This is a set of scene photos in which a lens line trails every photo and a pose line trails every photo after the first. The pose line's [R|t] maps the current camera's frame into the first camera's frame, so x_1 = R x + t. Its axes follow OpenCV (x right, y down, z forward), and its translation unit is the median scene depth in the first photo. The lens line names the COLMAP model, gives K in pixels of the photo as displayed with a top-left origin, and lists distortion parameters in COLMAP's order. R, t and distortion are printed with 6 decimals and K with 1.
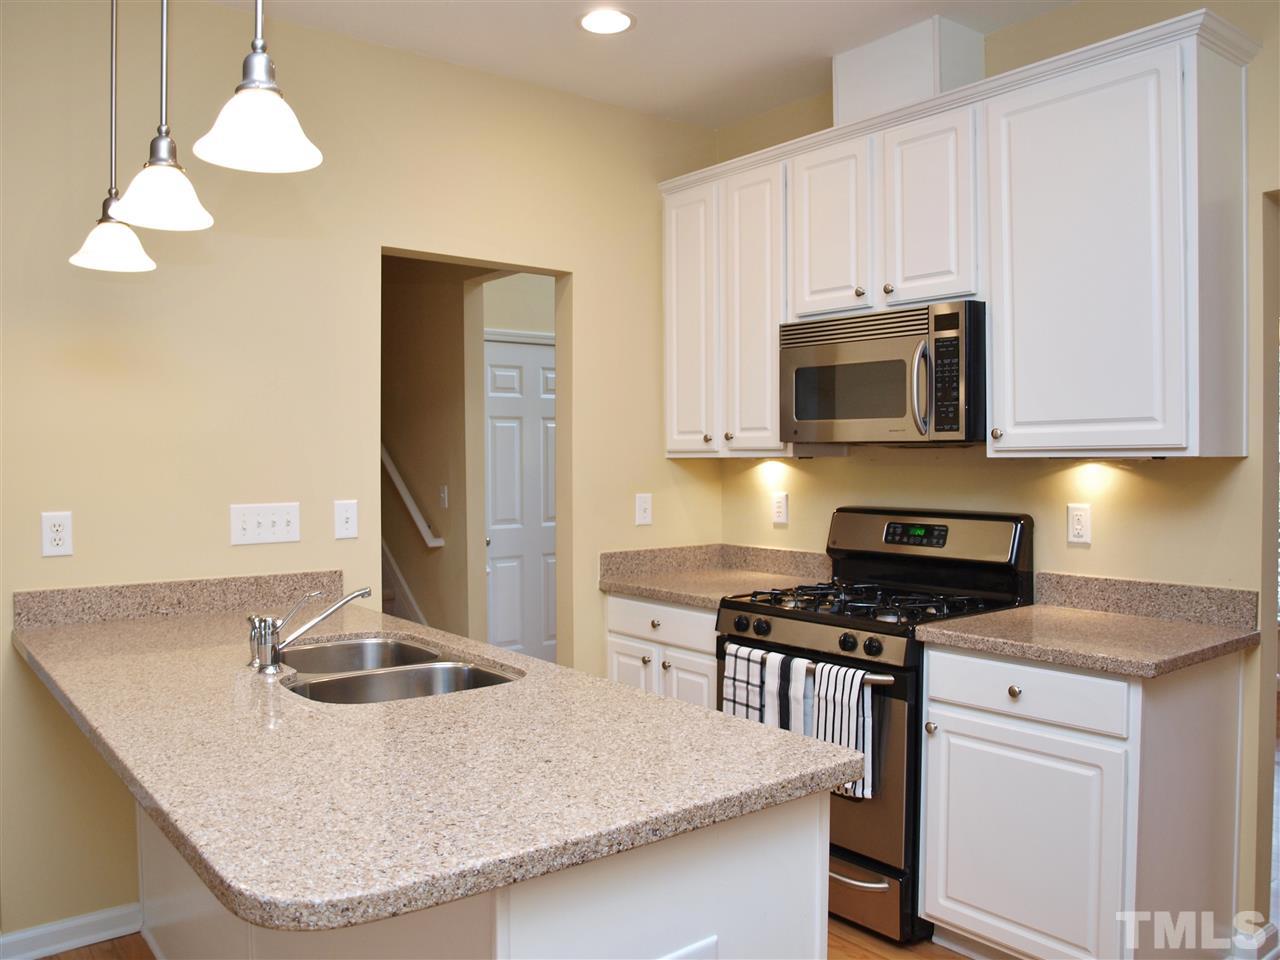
lens RADIAL K [[1038.4, 0, 640.0], [0, 1038.4, 480.0], [0, 0, 1]] dist [-0.008826, -0.004313]
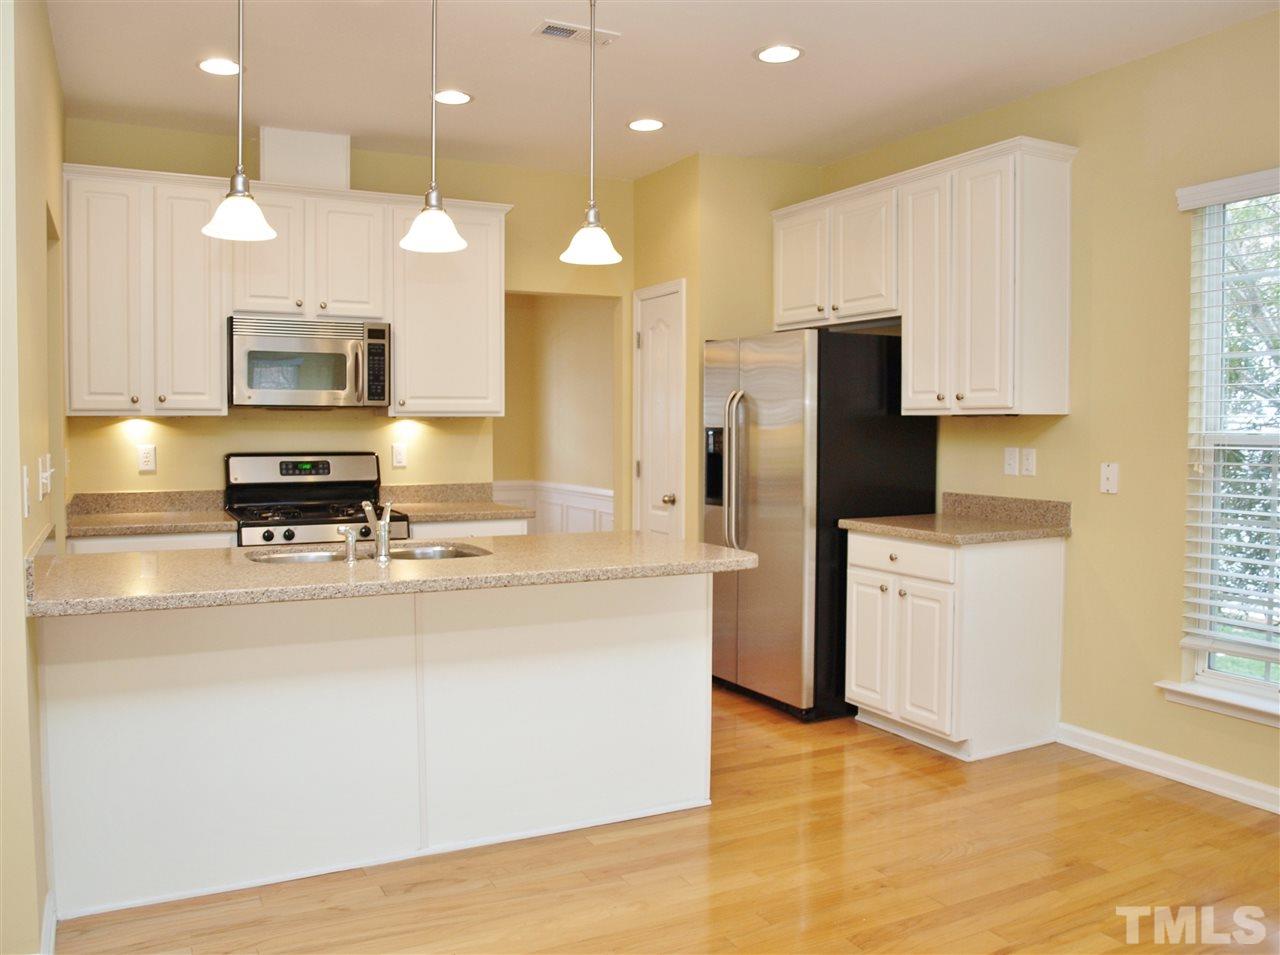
lens RADIAL K [[1014.3, 0, 640.0], [0, 1014.3, 477.5], [0, 0, 1]] dist [-0.101191, 0.054470]
pose [[0.195491, -0.045868, 0.979632, -1.158935], [0.019972, 0.998885, 0.042784, 0.014990], [-0.980502, 0.011201, 0.196189, 0.265987]]
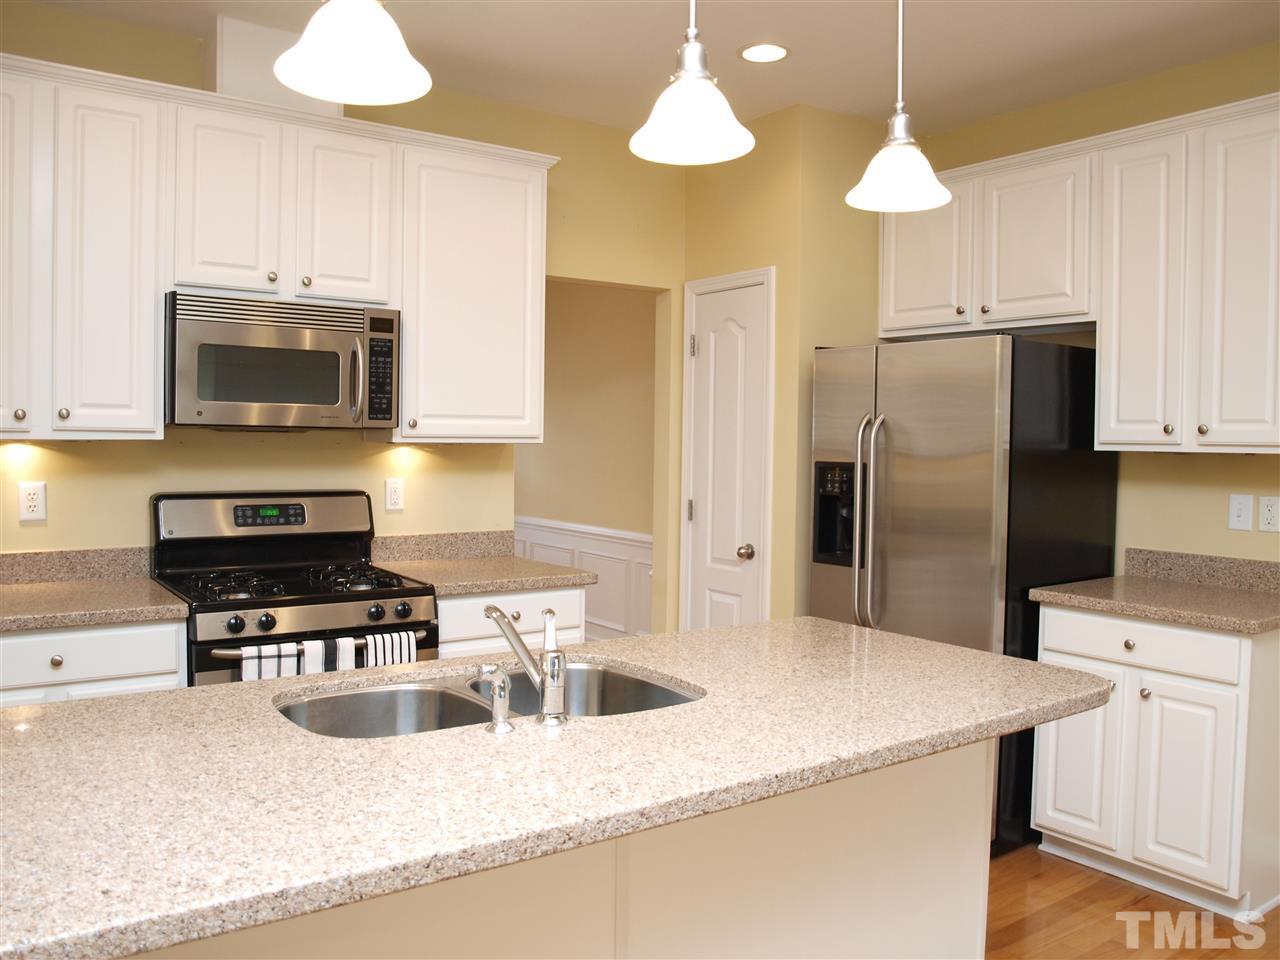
lens RADIAL K [[1014.3, 0, 640.0], [0, 1014.3, 480.0], [0, 0, 1]] dist [-0.101191, 0.054470]
pose [[0.056717, -0.034766, 0.997785, -0.784051], [0.009108, 0.999370, 0.034304, -0.015150], [-0.998349, 0.007142, 0.056997, 0.625544]]
